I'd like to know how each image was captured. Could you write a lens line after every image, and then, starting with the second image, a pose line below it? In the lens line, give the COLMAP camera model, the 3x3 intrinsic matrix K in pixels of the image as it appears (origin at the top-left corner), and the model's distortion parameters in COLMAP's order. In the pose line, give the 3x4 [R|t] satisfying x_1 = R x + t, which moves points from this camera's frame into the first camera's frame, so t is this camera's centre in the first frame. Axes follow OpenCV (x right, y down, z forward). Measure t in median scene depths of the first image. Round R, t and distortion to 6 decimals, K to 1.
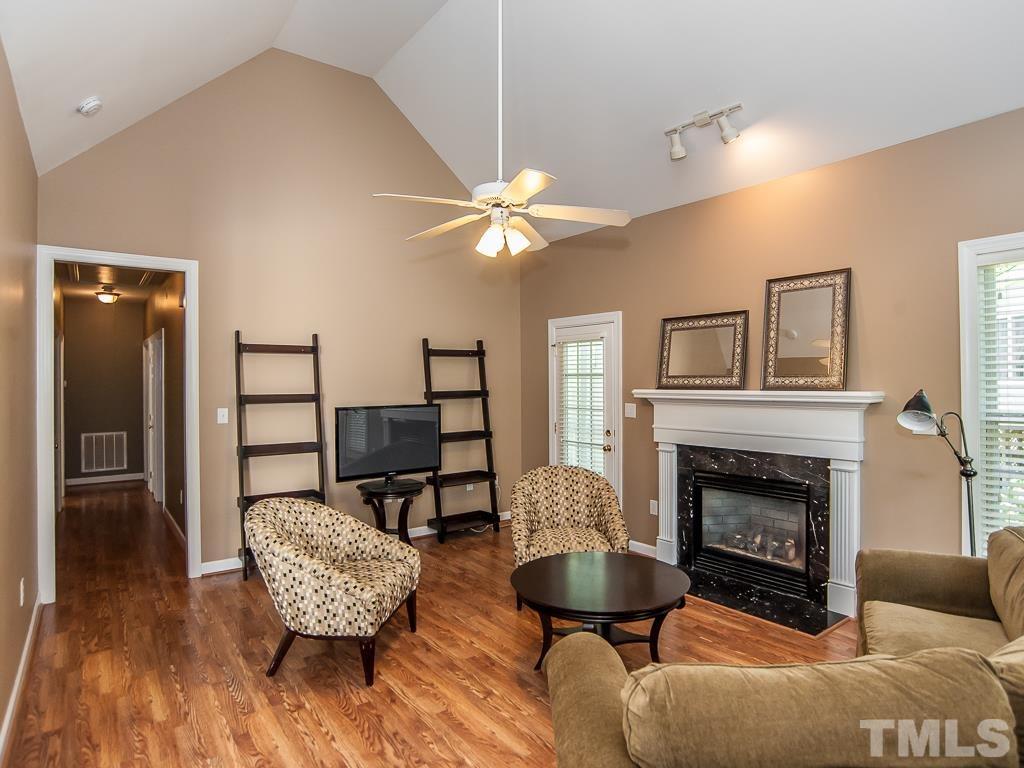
lens RADIAL K [[599.9, 0, 512.0], [0, 599.9, 384.0], [0, 0, 1]] dist [-0.082416, 0.058684]
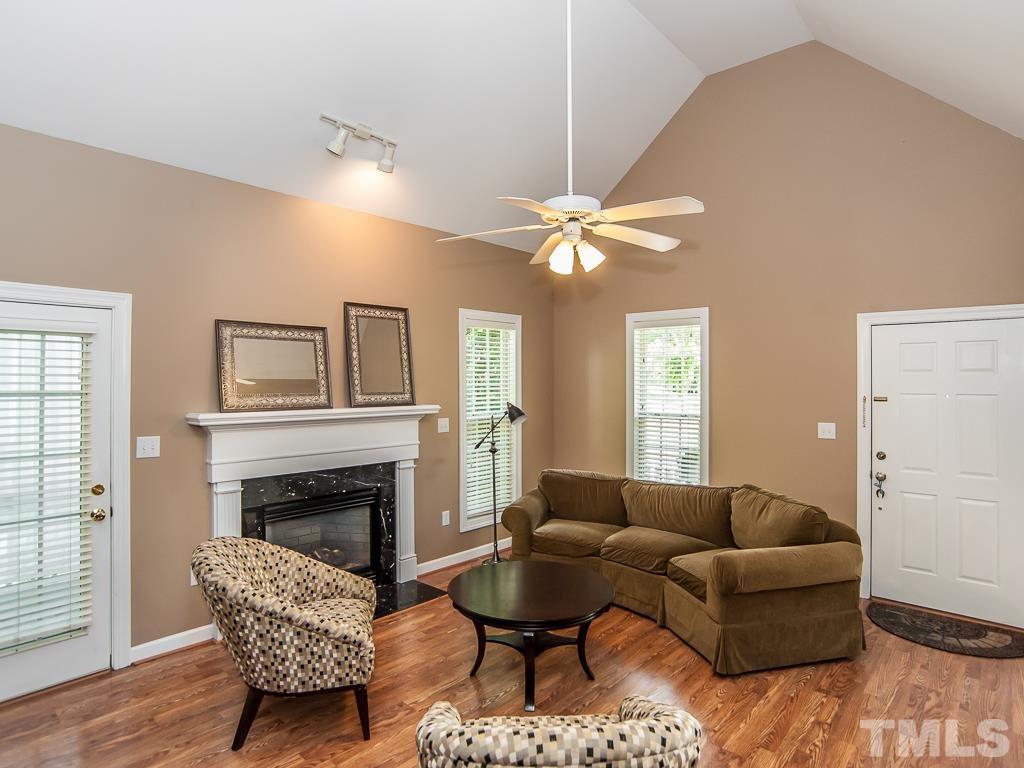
lens RADIAL K [[599.9, 0, 512.0], [0, 599.9, 384.0], [0, 0, 1]] dist [-0.082416, 0.058684]
pose [[-0.213497, -0.002057, 0.976942, -0.647681], [0.005298, 0.999981, 0.003264, -0.032122], [-0.976929, 0.005873, -0.213482, 0.917815]]
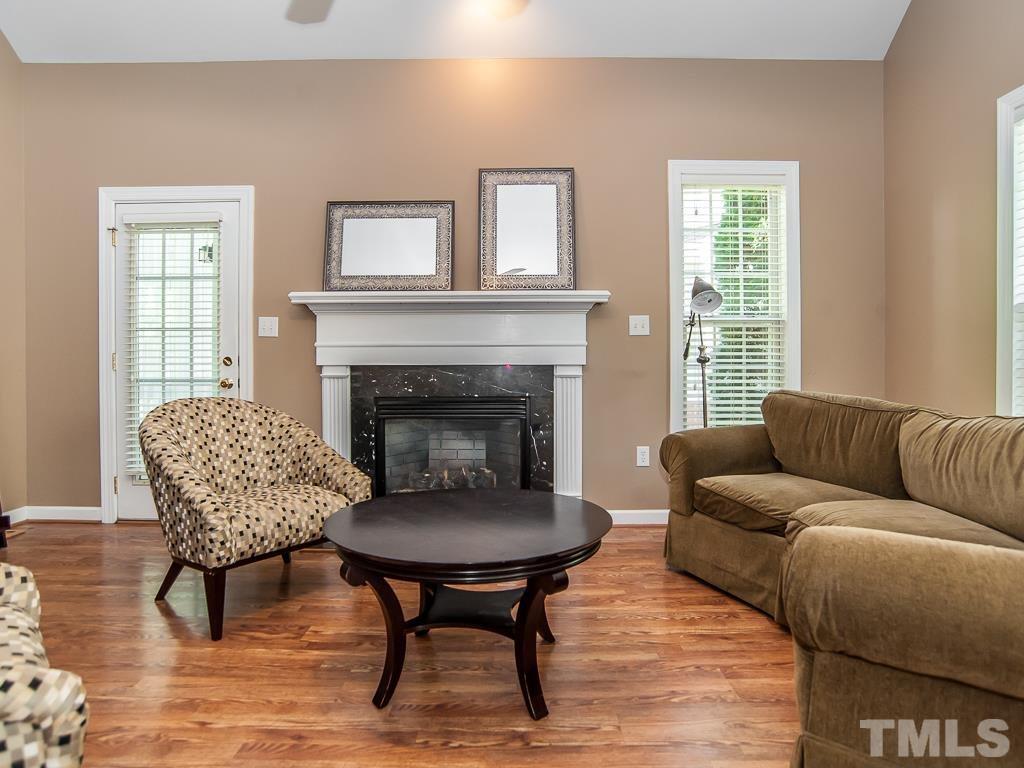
lens RADIAL K [[599.9, 0, 512.0], [0, 599.9, 384.0], [0, 0, 1]] dist [-0.082416, 0.058684]
pose [[0.598301, -0.009956, 0.801210, -0.239865], [0.001093, 0.999932, 0.011609, 0.128894], [-0.801271, -0.006070, 0.598271, 0.426350]]
